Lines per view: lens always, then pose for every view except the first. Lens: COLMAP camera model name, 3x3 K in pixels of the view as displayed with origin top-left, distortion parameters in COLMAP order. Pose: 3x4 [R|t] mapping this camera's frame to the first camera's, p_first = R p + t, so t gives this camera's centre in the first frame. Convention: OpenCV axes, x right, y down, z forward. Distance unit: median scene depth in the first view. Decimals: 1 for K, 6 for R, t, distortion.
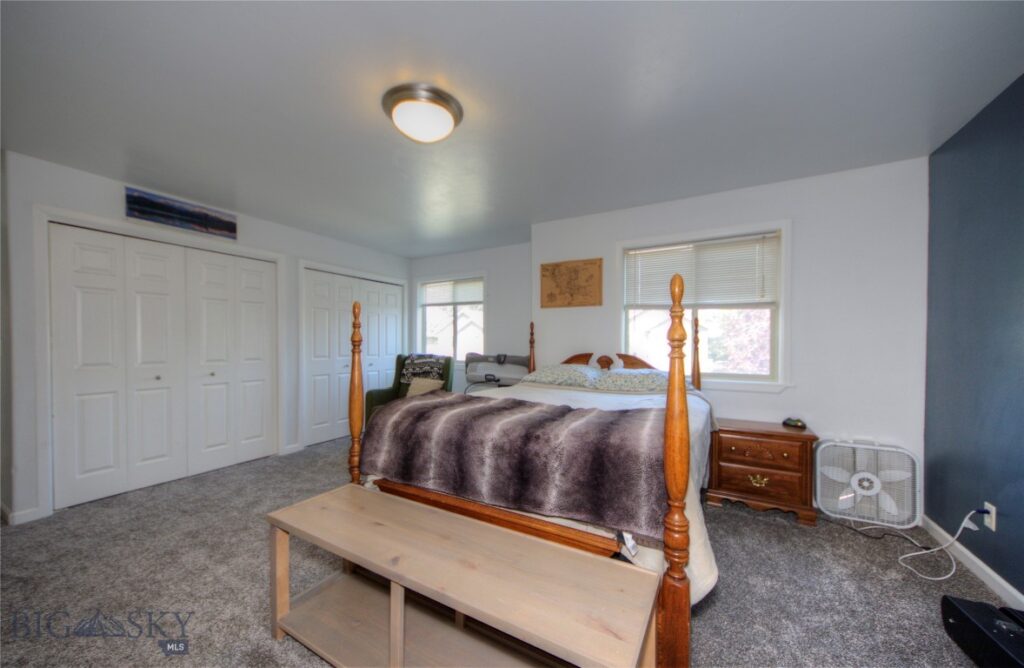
lens RADIAL K [[370.0, 0, 510.1], [0, 370.0, 346.4], [0, 0, 1]] dist [0.011622, -0.003137]
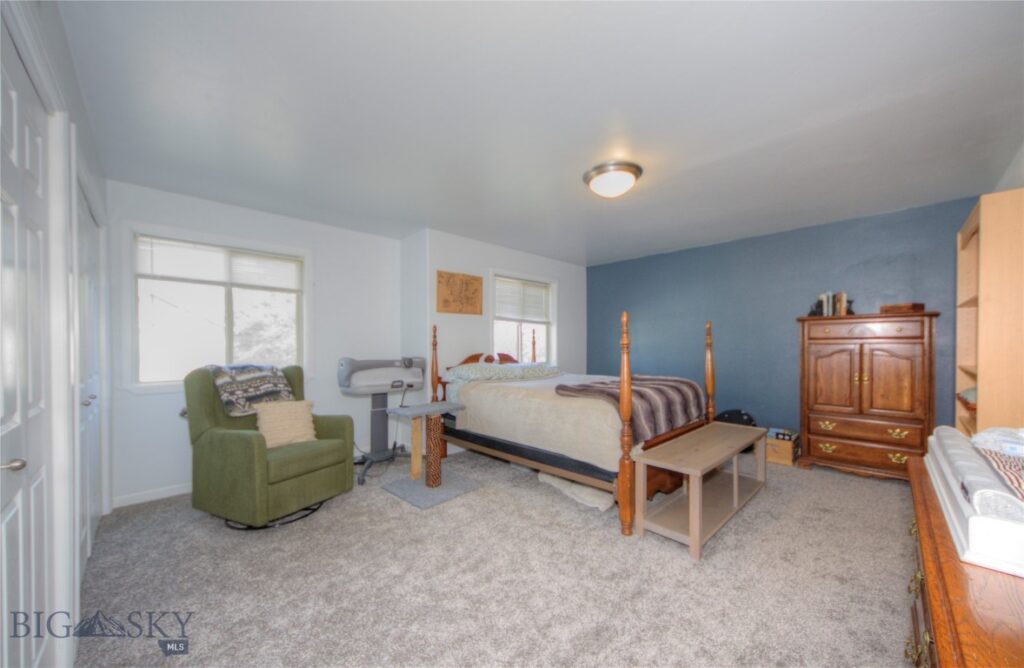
lens RADIAL K [[370.0, 0, 510.1], [0, 370.0, 346.4], [0, 0, 1]] dist [0.011622, -0.003137]
pose [[0.296292, -0.010276, 0.955042, -0.869863], [0.014497, 0.999875, 0.006261, -0.010143], [-0.954987, 0.011990, 0.296404, 0.503911]]
